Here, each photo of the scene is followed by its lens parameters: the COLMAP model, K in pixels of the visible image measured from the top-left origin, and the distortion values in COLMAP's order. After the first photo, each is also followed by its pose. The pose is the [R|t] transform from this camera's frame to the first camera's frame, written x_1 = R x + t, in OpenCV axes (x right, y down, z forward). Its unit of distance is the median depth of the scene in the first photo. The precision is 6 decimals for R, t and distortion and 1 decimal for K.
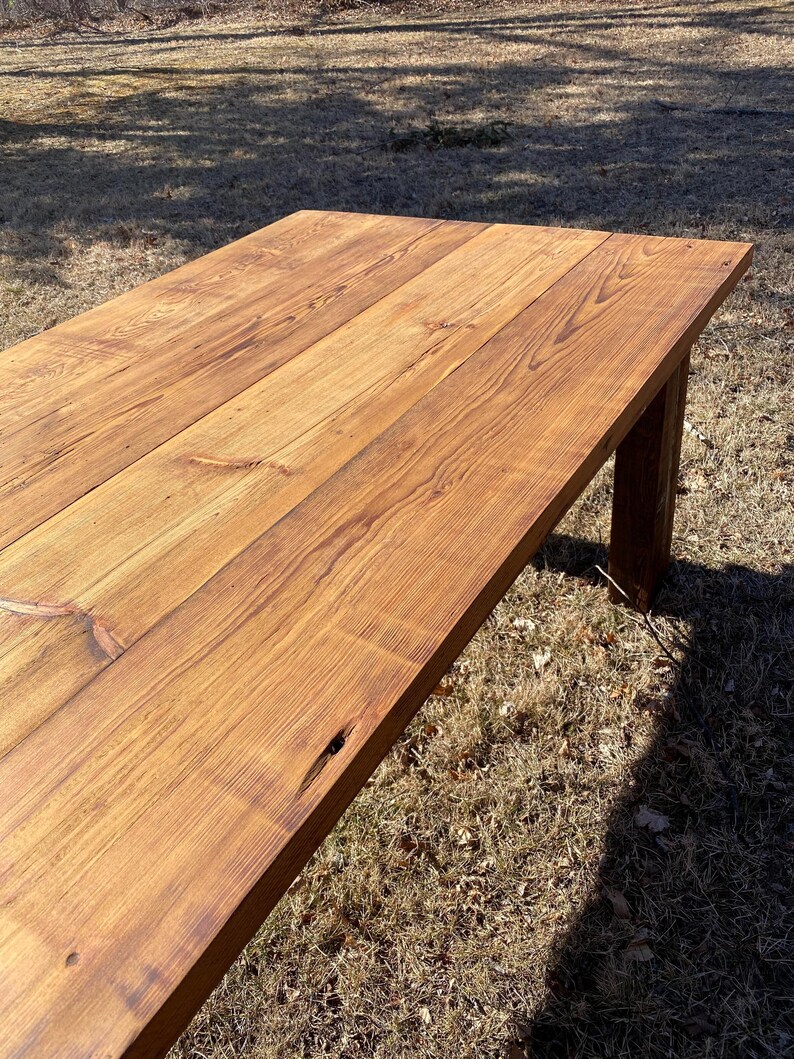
lens RADIAL K [[816.1, 0, 396.1], [0, 816.1, 524.7], [0, 0, 1]] dist [0.006517, -0.002507]
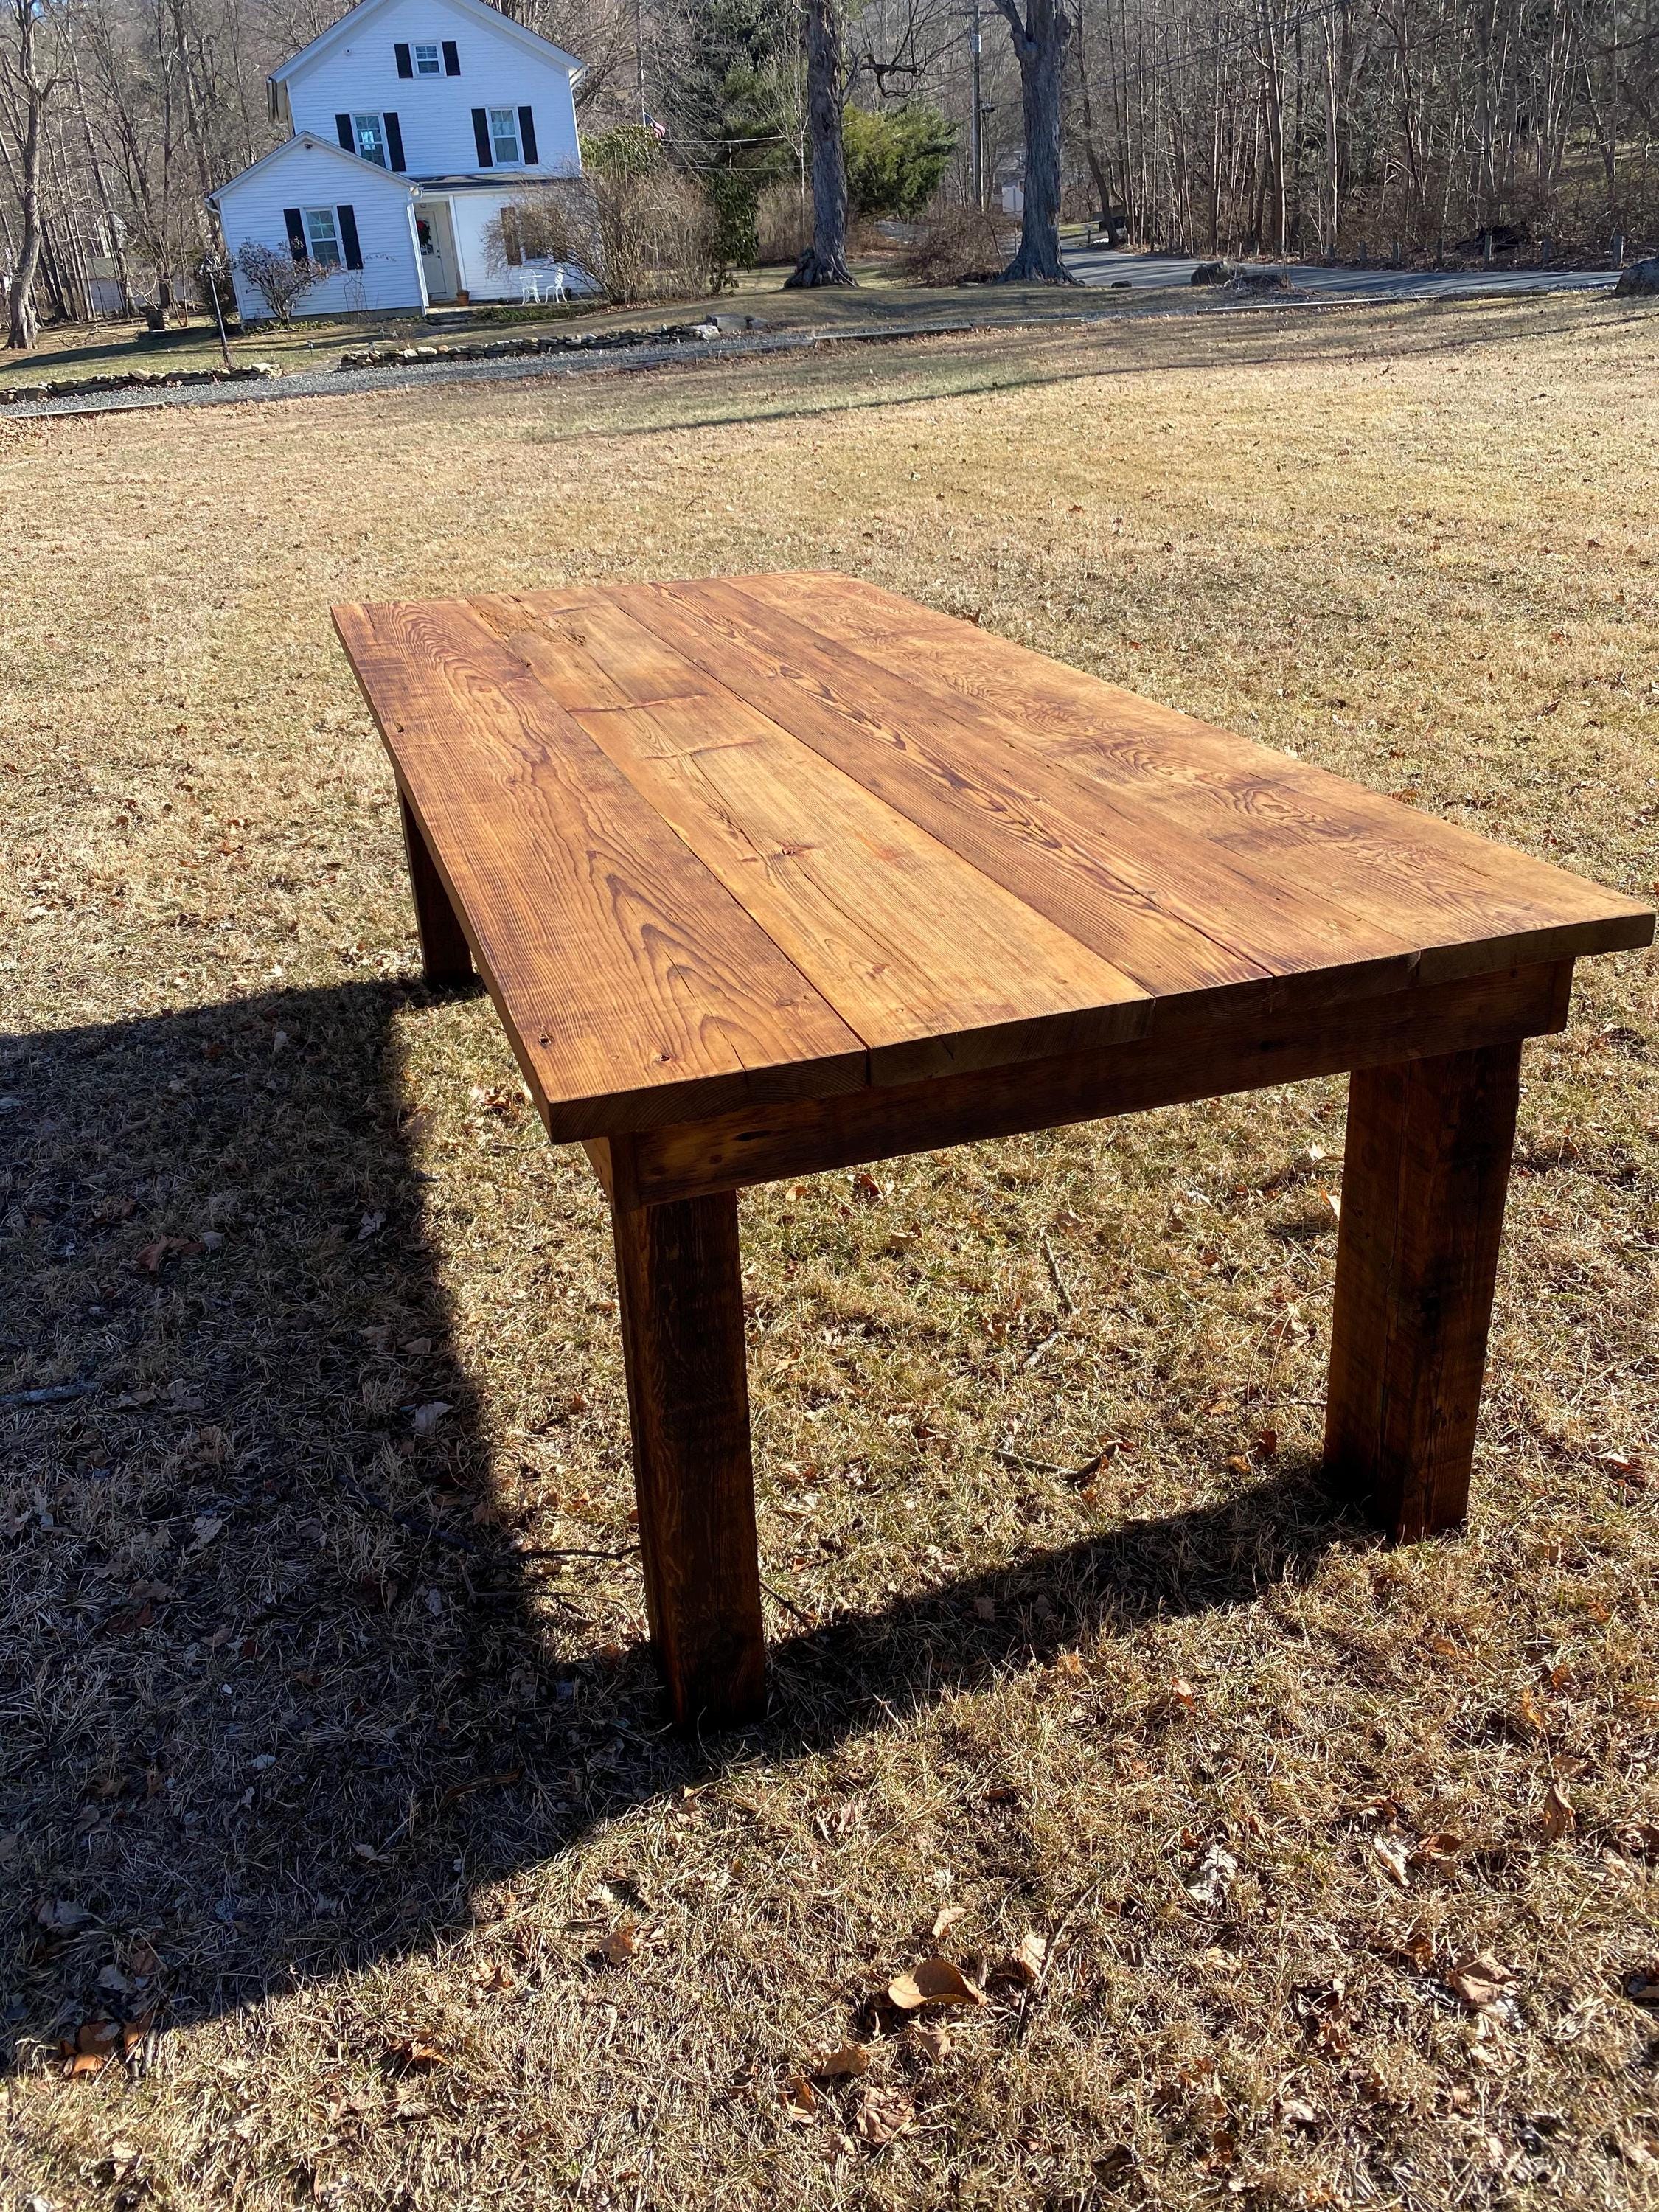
lens RADIAL K [[1667.4, 0, 830.2], [0, 1667.4, 1102.6], [0, 0, 1]] dist [0.005860, 0.006989]
pose [[-0.626592, 0.451025, -0.635578, 0.827850], [-0.367230, 0.548446, 0.751232, -0.969586], [0.687404, 0.704119, -0.178021, 1.158965]]
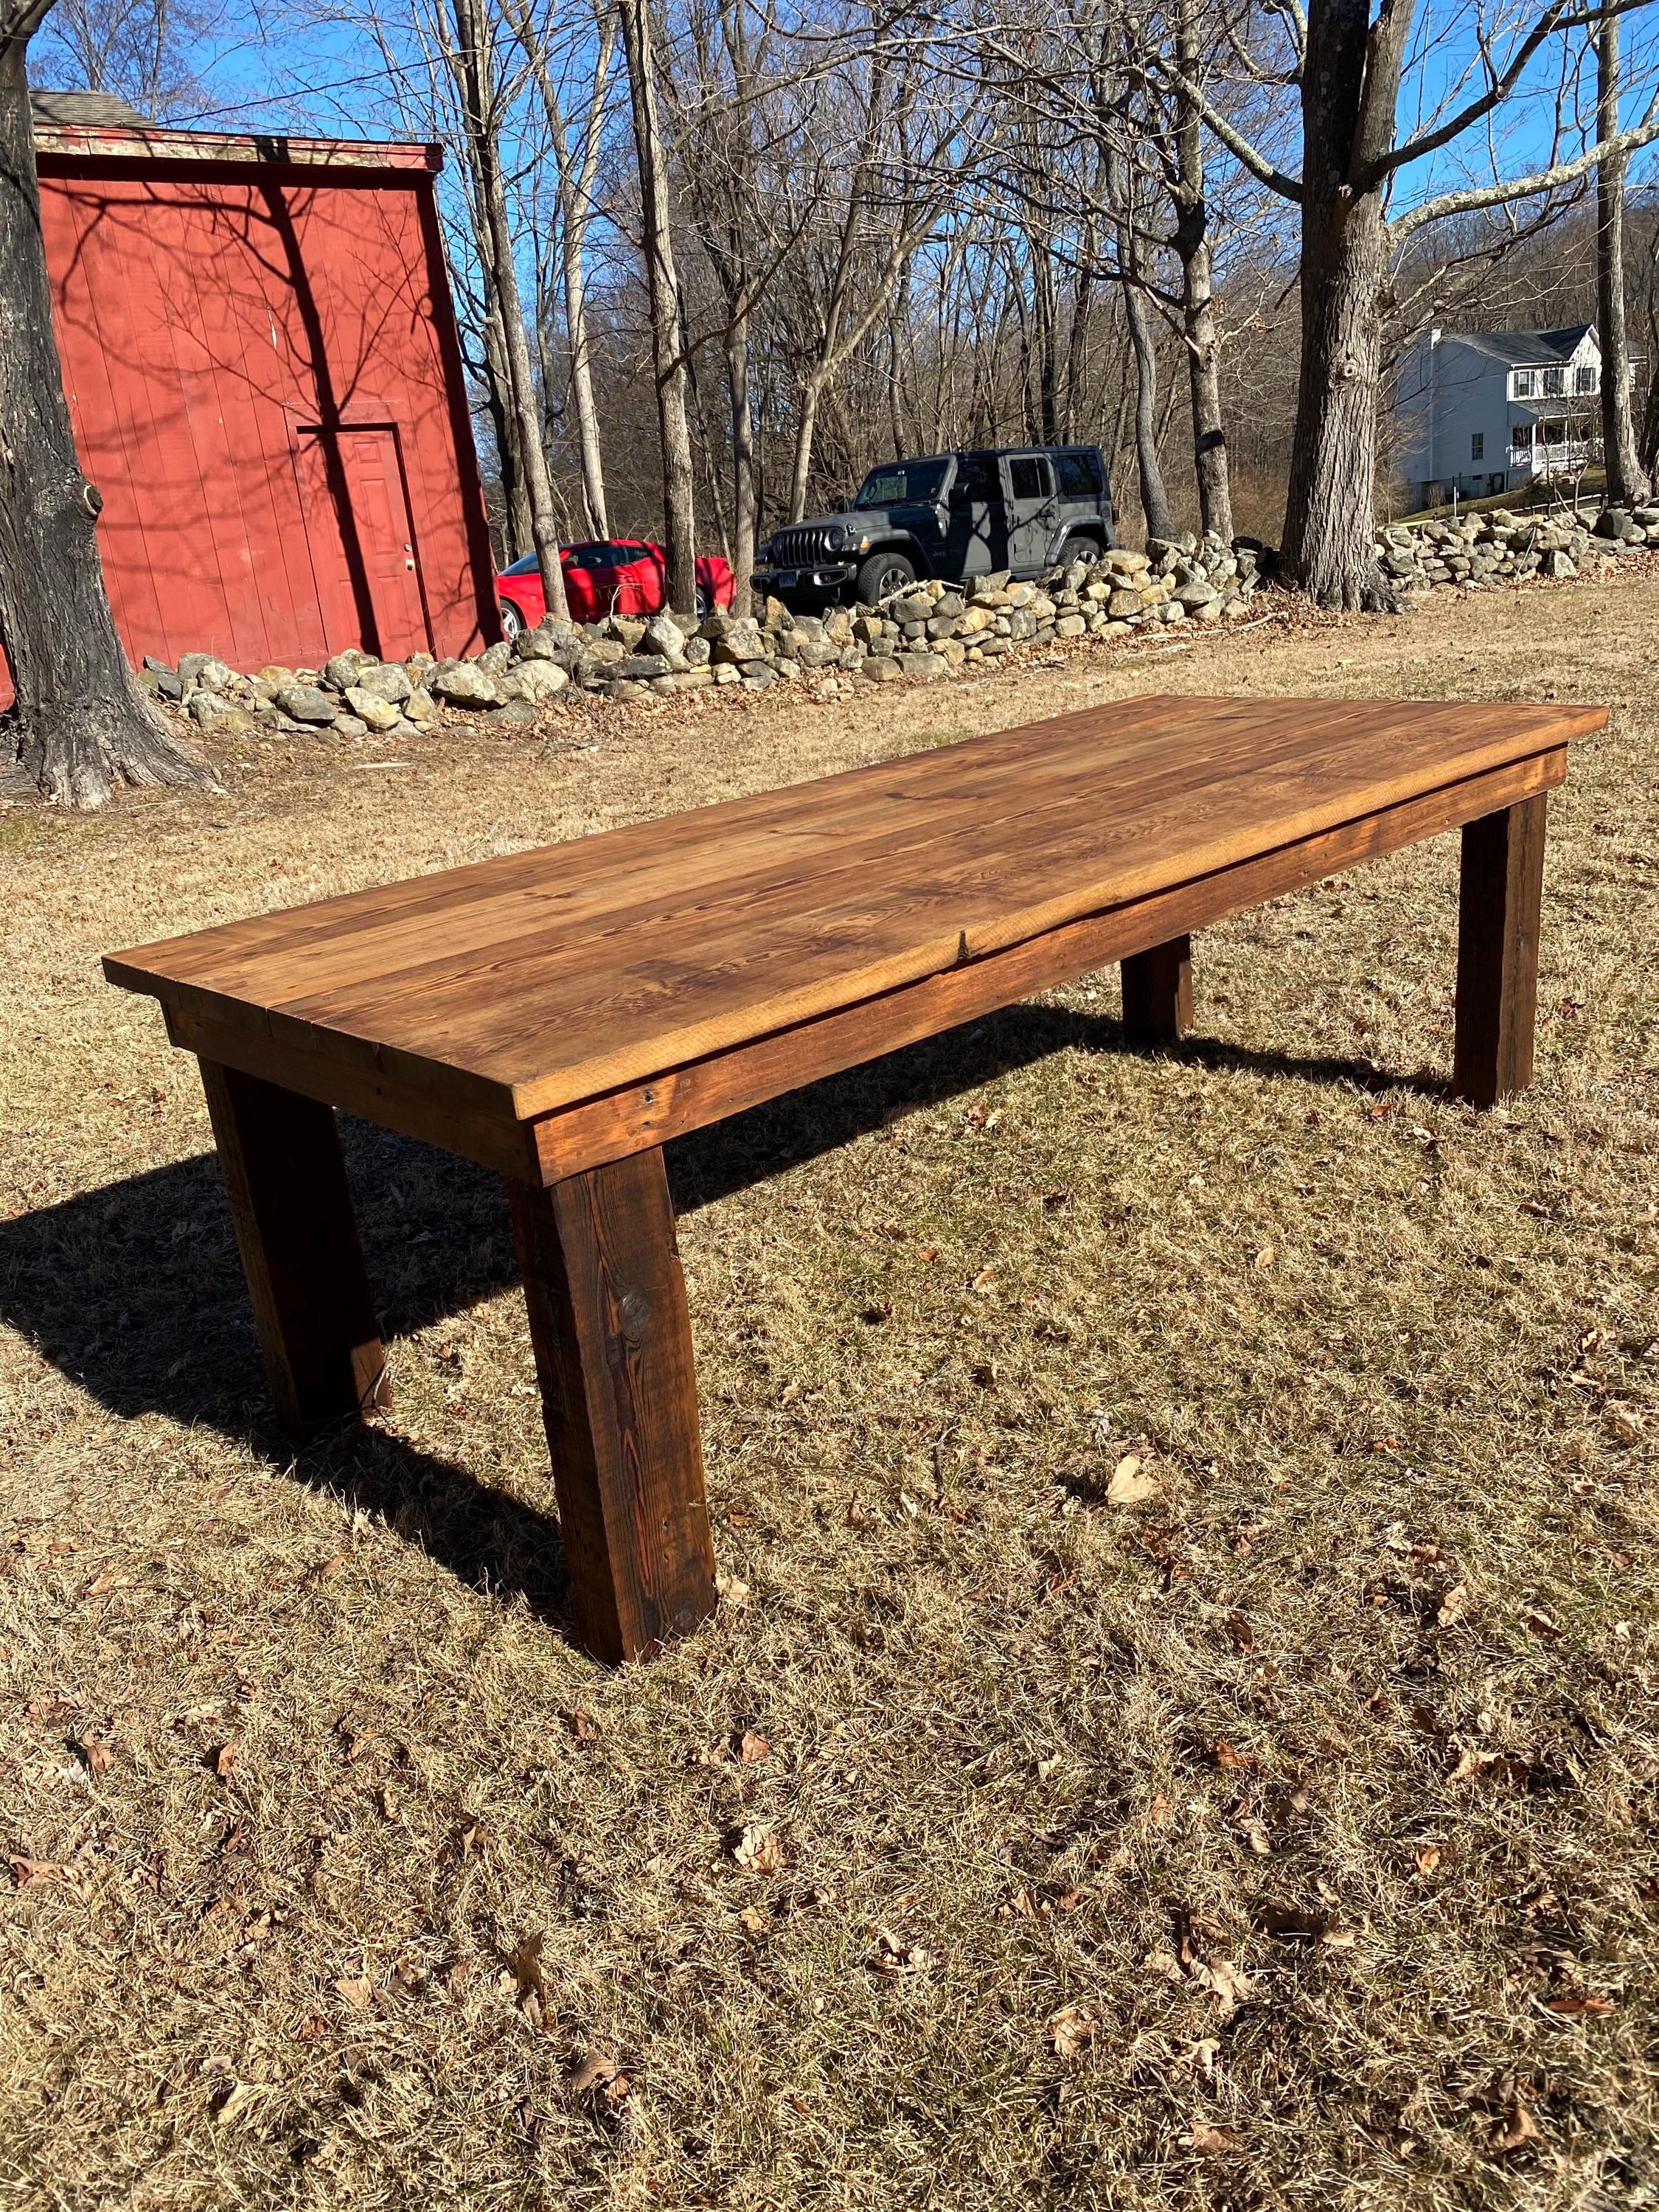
lens RADIAL K [[1704.7, 0, 827.7], [0, 1704.7, 1096.1], [0, 0, 1]] dist [0.006517, -0.002507]
pose [[-0.948338, 0.102050, 0.300401, -0.628302], [0.304163, 0.561702, 0.769399, -1.204334], [-0.090218, 0.821021, -0.563724, 1.804590]]
